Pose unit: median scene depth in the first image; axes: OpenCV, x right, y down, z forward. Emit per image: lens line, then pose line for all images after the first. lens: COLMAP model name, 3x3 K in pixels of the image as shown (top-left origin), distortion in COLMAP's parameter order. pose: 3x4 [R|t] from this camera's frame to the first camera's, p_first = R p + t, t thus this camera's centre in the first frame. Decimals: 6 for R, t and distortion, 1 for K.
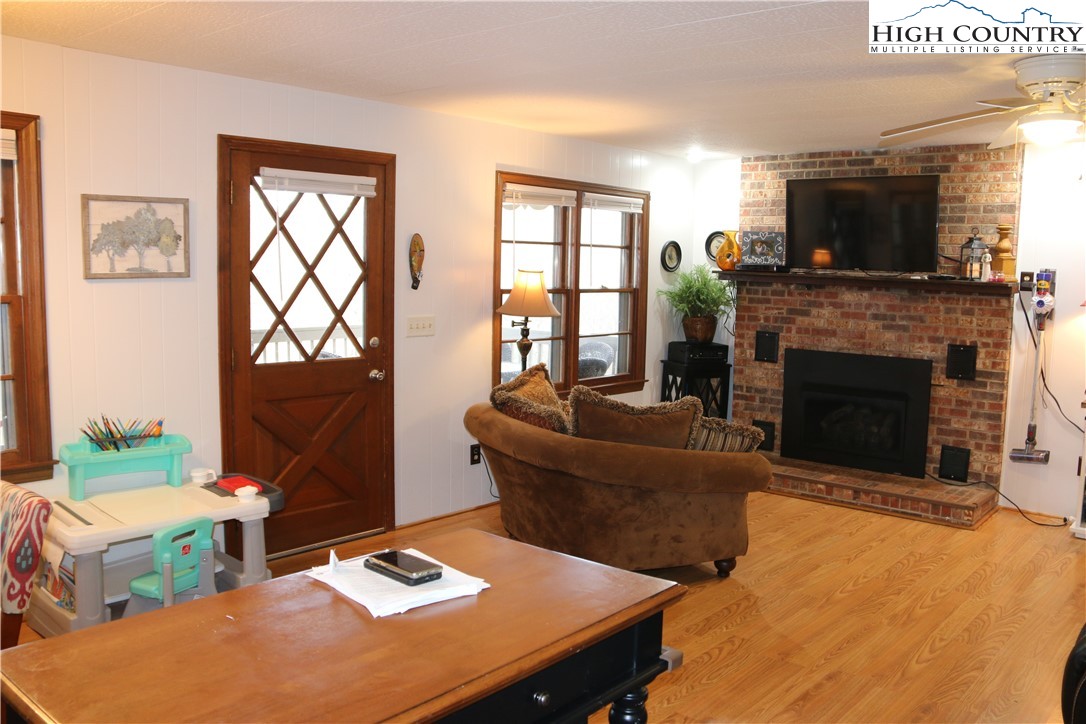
lens RADIAL K [[908.1, 0, 543.0], [0, 908.1, 362.0], [0, 0, 1]] dist [-0.010553, -0.006206]
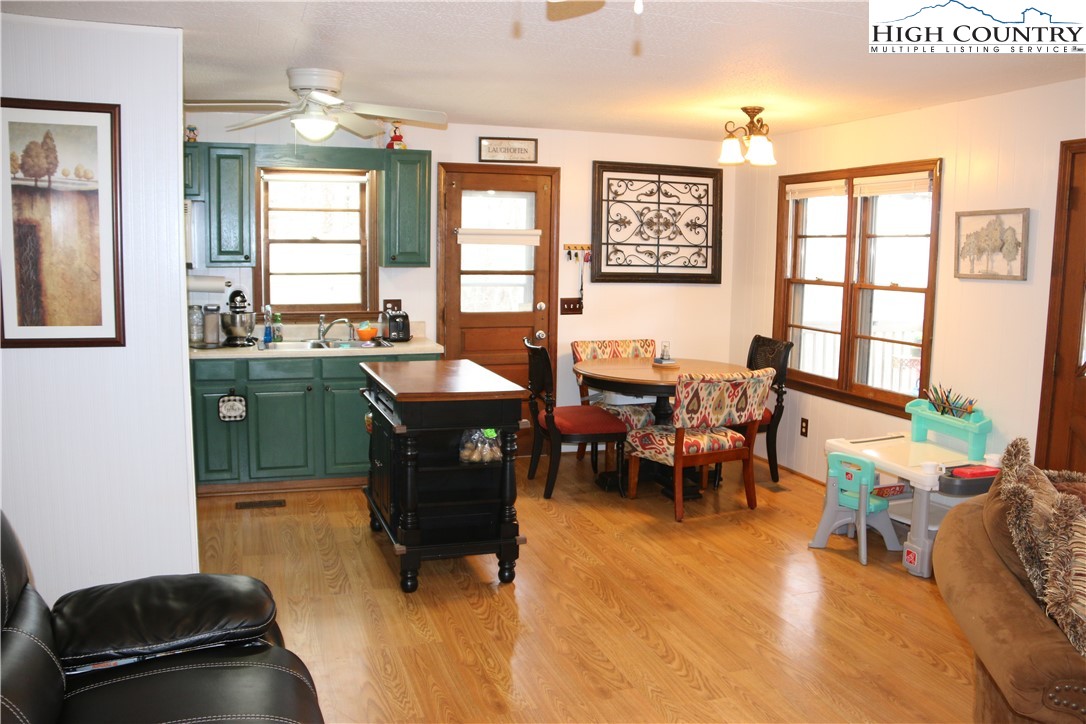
lens RADIAL K [[908.1, 0, 543.0], [0, 908.1, 362.0], [0, 0, 1]] dist [-0.010553, -0.006206]
pose [[-0.502128, 0.072791, -0.861724, 0.878721], [-0.142790, 0.975796, 0.165631, -0.101080], [0.852923, 0.206213, -0.479581, 1.105973]]
